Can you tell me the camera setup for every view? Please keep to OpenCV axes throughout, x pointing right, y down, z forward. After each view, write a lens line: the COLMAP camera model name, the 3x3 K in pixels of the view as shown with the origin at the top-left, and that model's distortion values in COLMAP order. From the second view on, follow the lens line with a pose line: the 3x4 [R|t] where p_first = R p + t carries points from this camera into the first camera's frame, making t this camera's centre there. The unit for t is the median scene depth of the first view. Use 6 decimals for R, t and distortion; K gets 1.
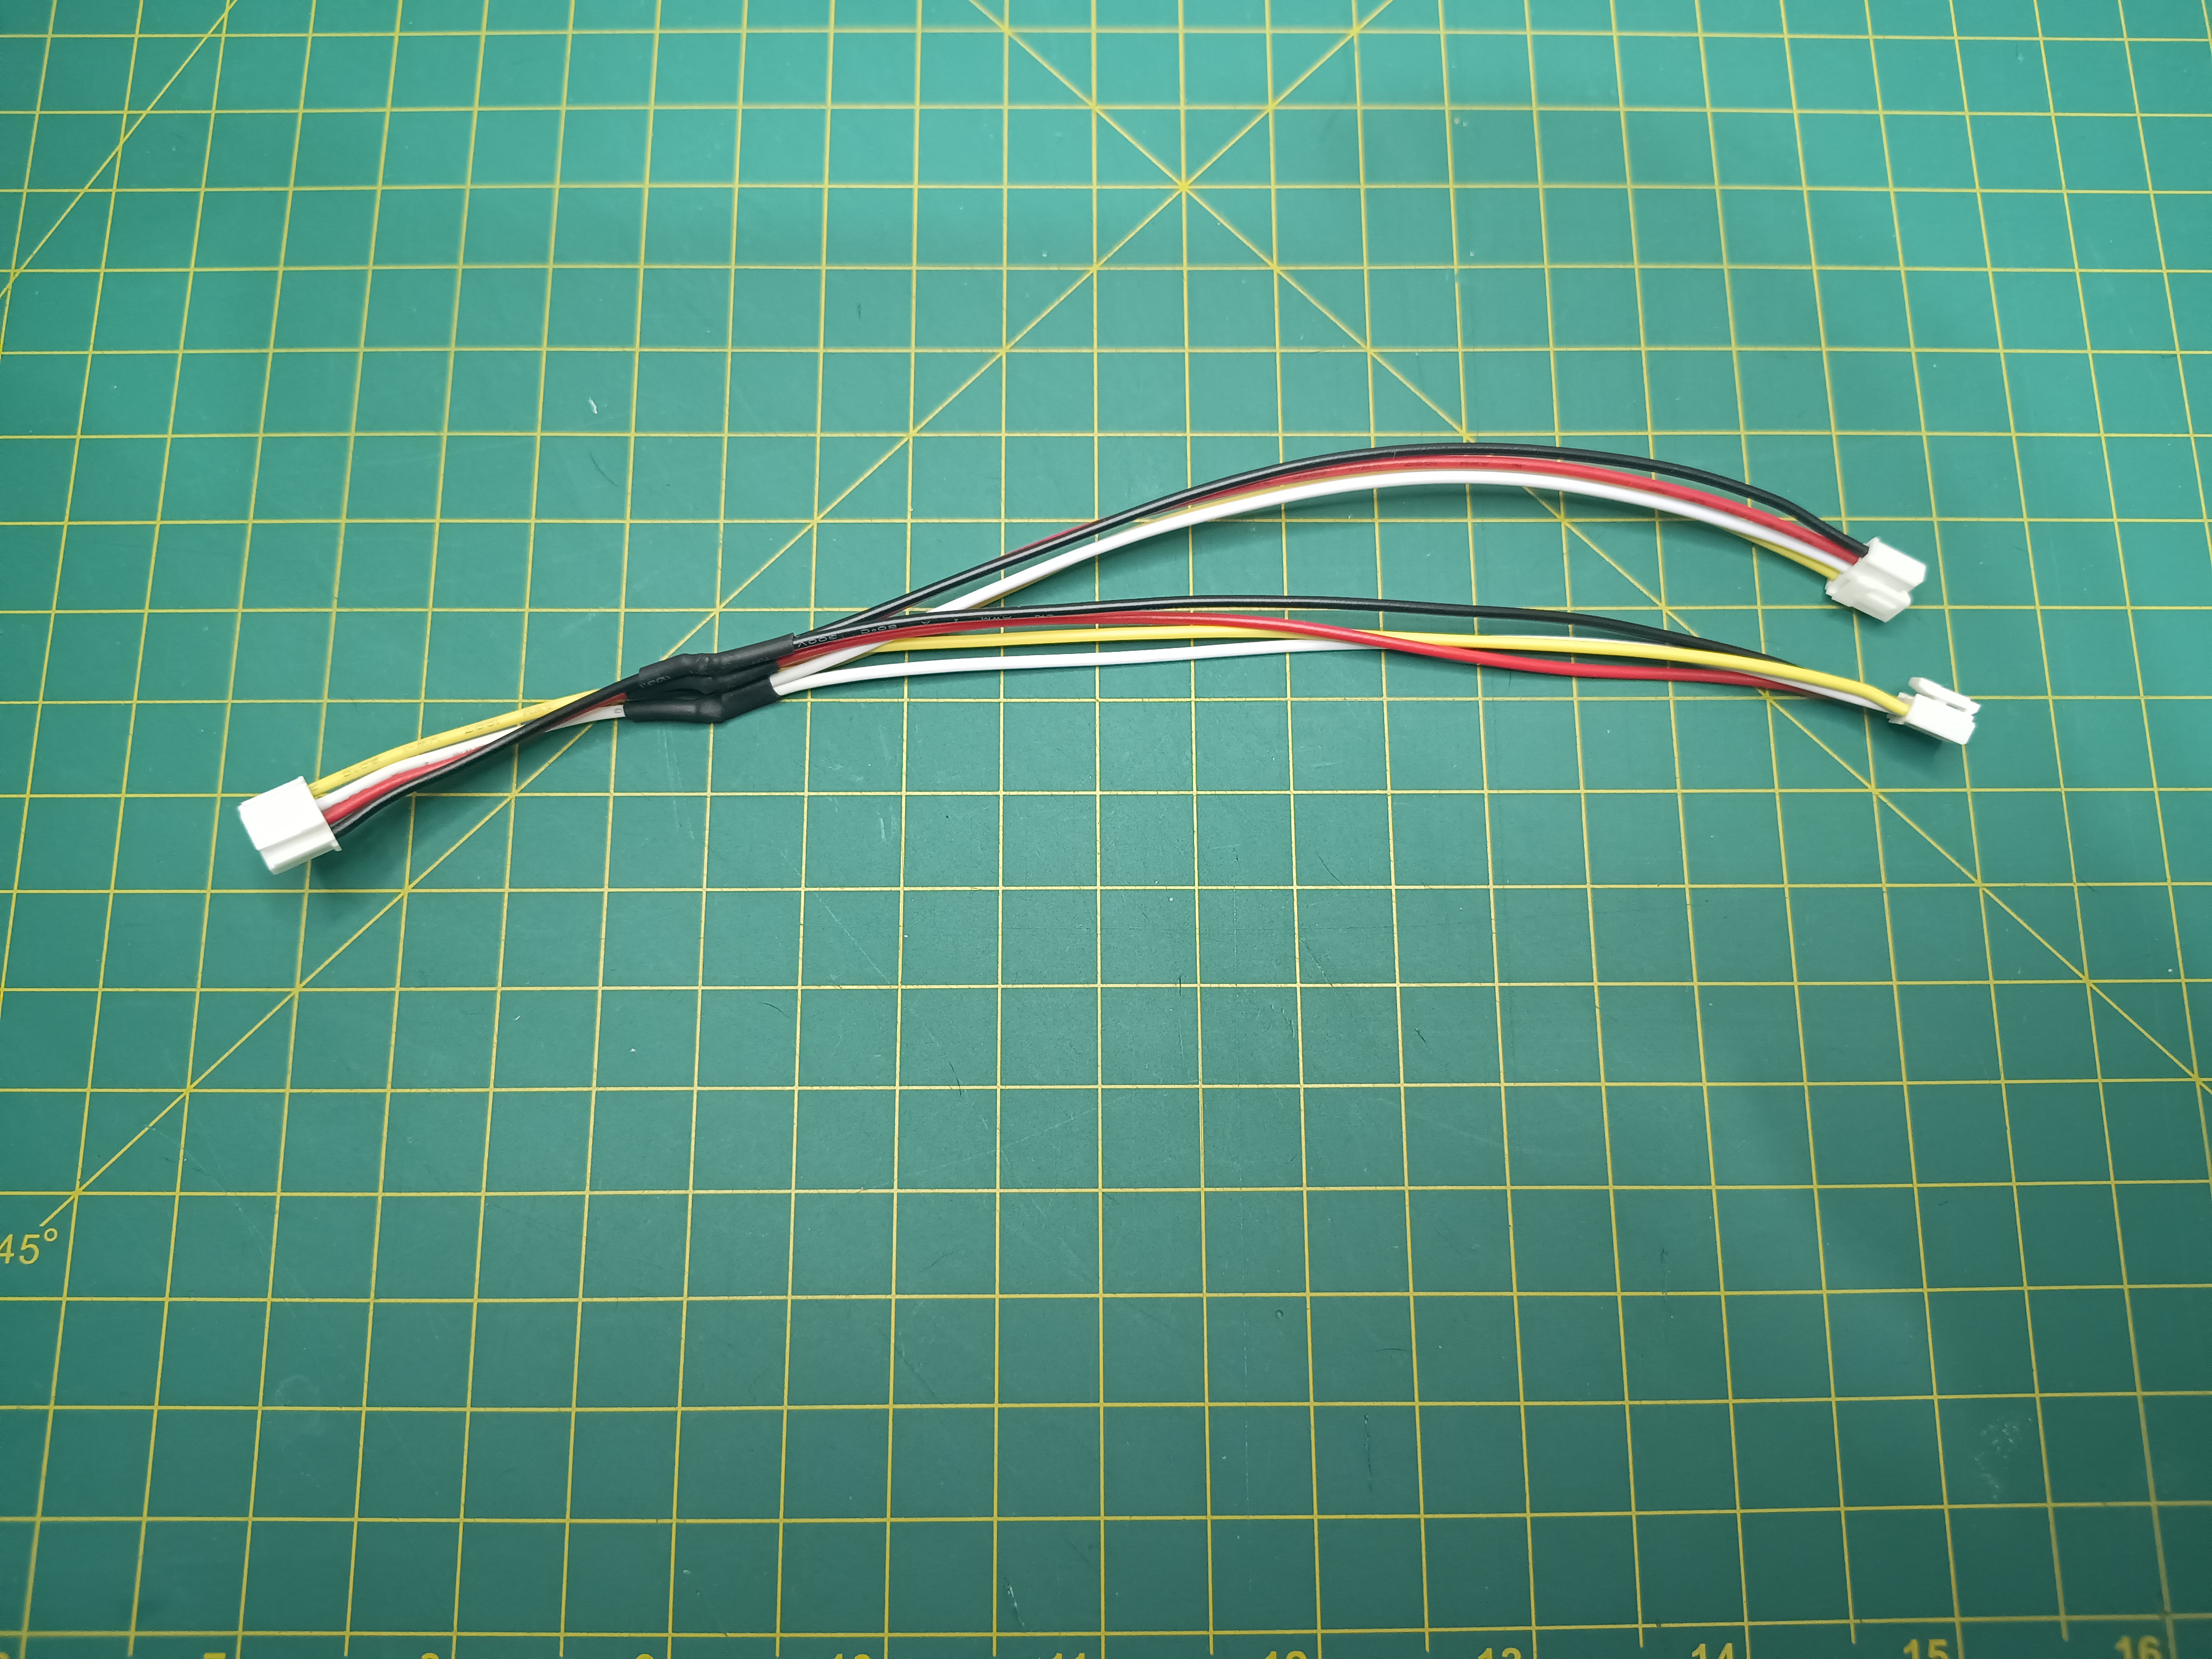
lens RADIAL K [[1619.5, 0, 1106.0], [0, 1619.5, 829.5], [0, 0, 1]] dist [-0.005797, -0.024785]
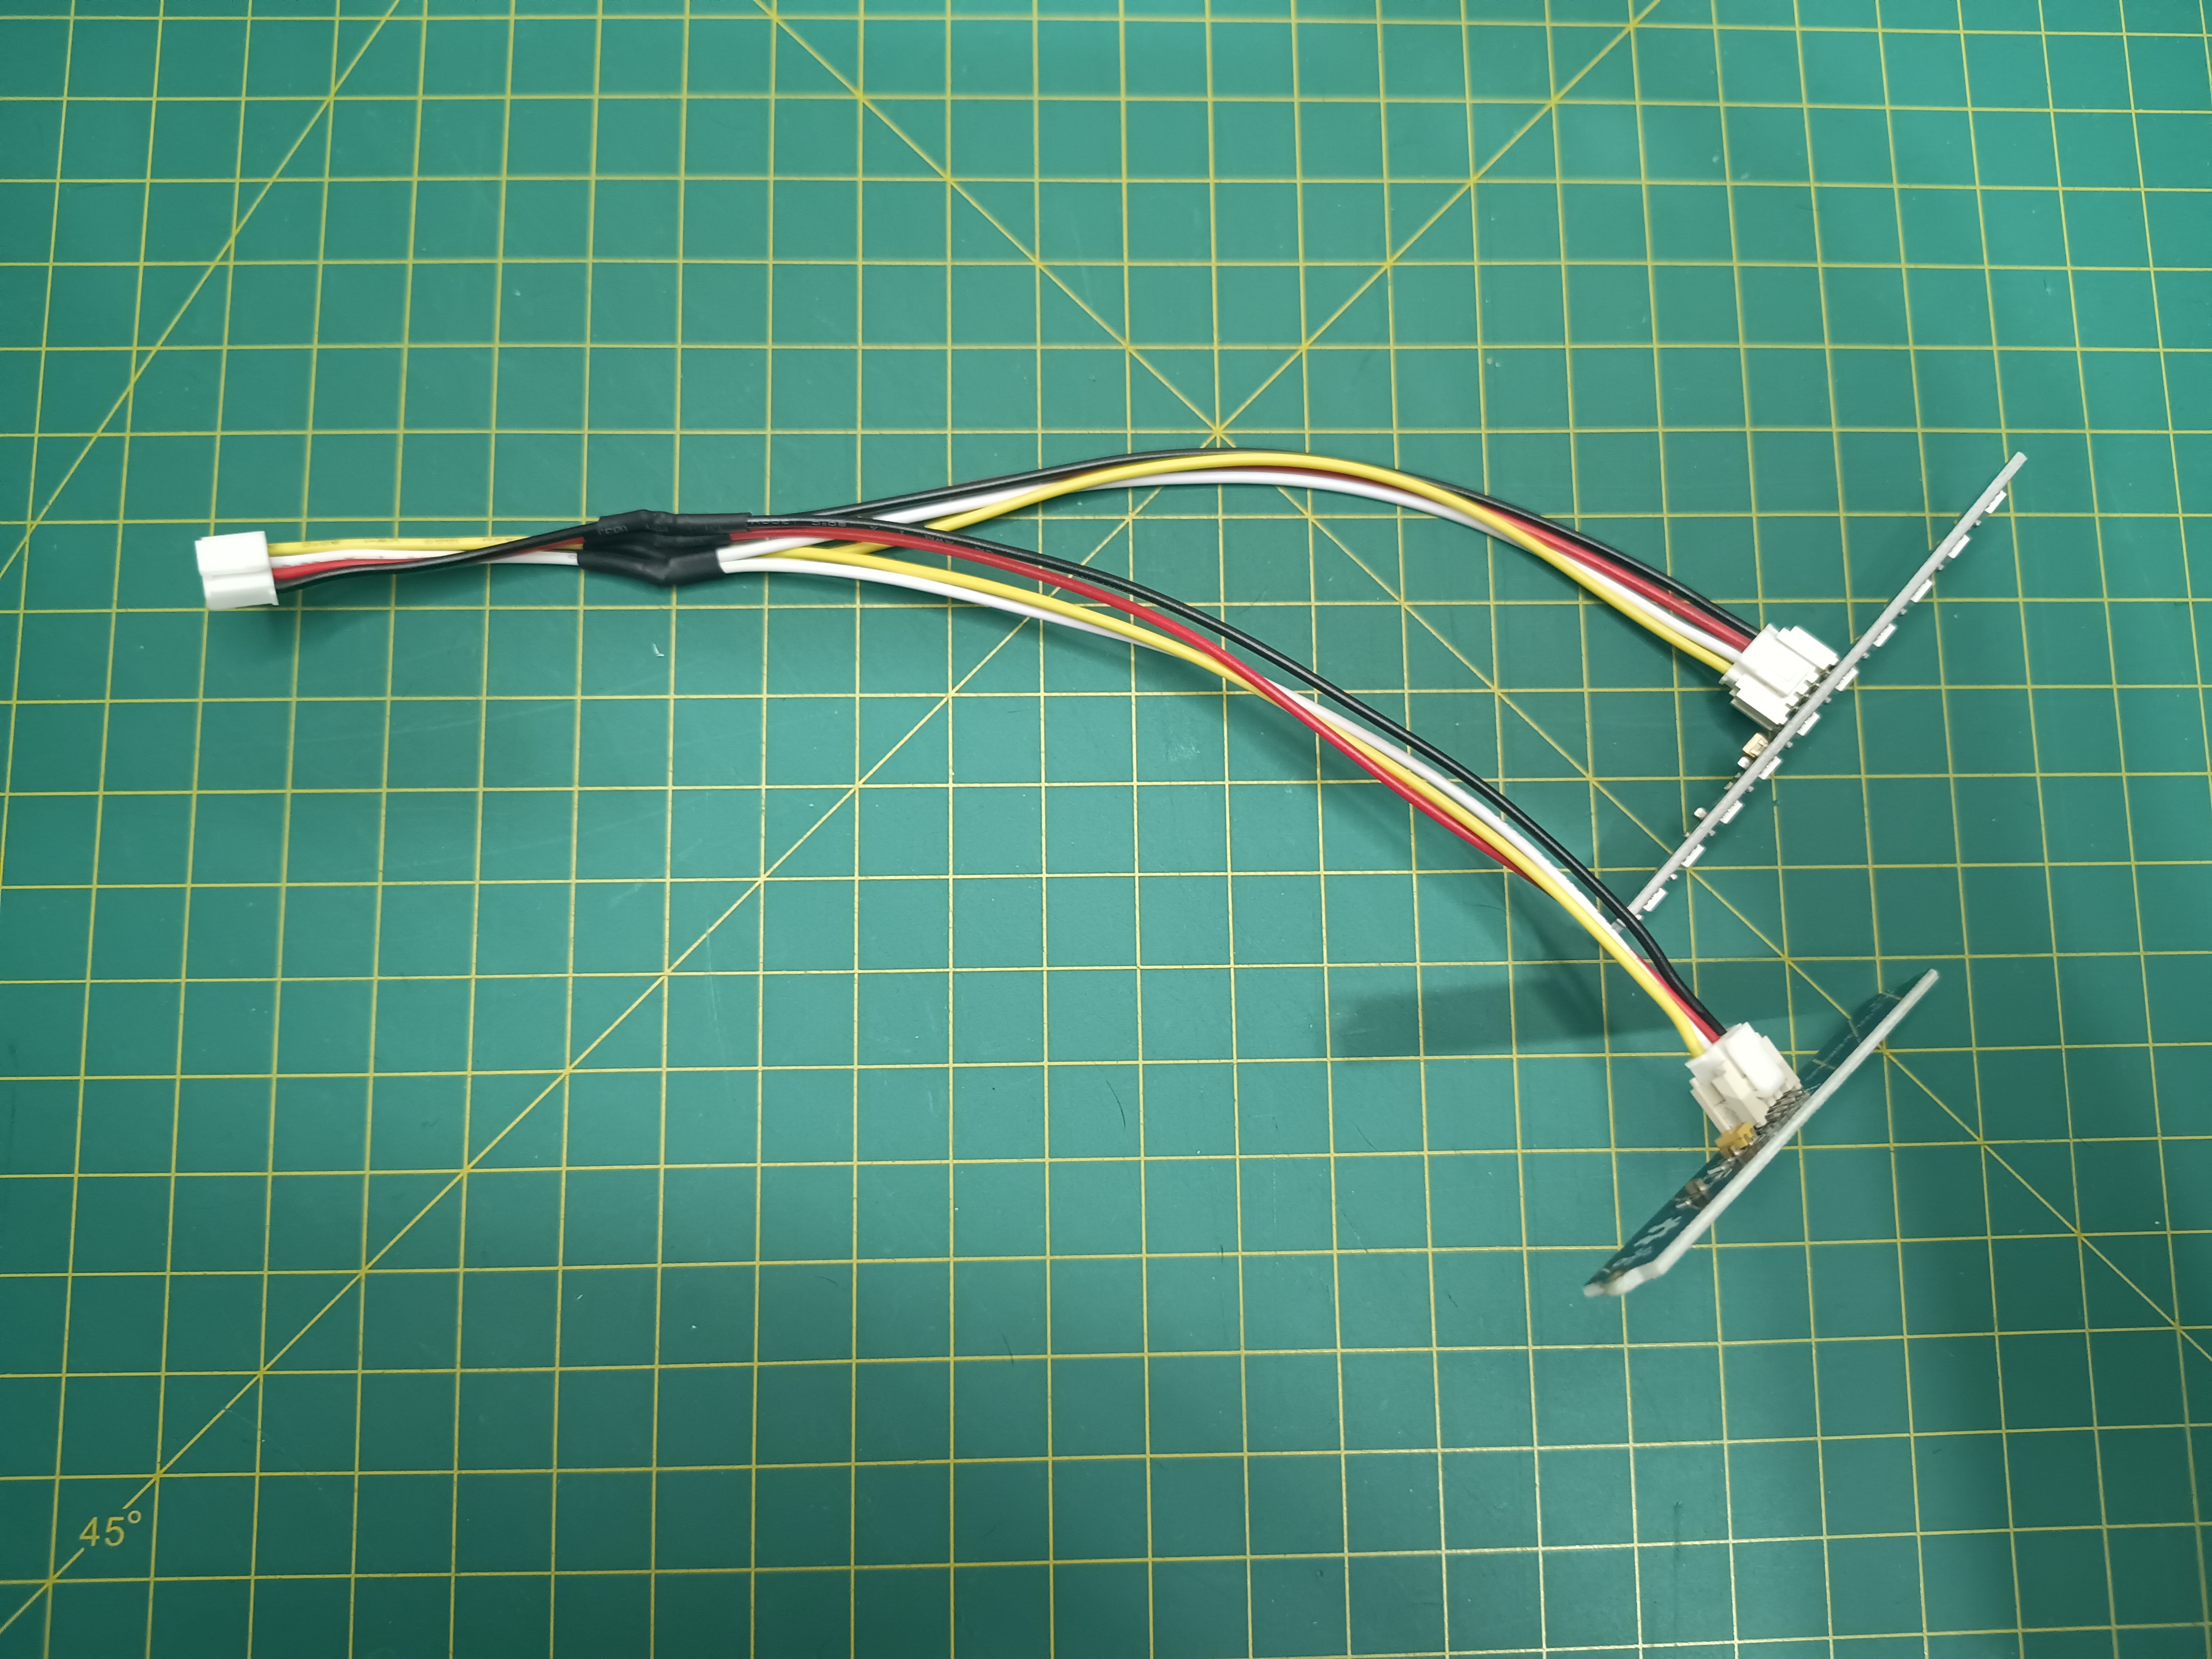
lens RADIAL K [[1641.6, 0, 1106.0], [0, 1641.6, 829.5], [0, 0, 1]] dist [-0.017290, -0.006939]
pose [[0.999613, -0.005879, 0.027174, -0.052048], [0.003947, 0.997495, 0.070626, -0.233641], [-0.027521, -0.070491, 0.997133, -0.025304]]
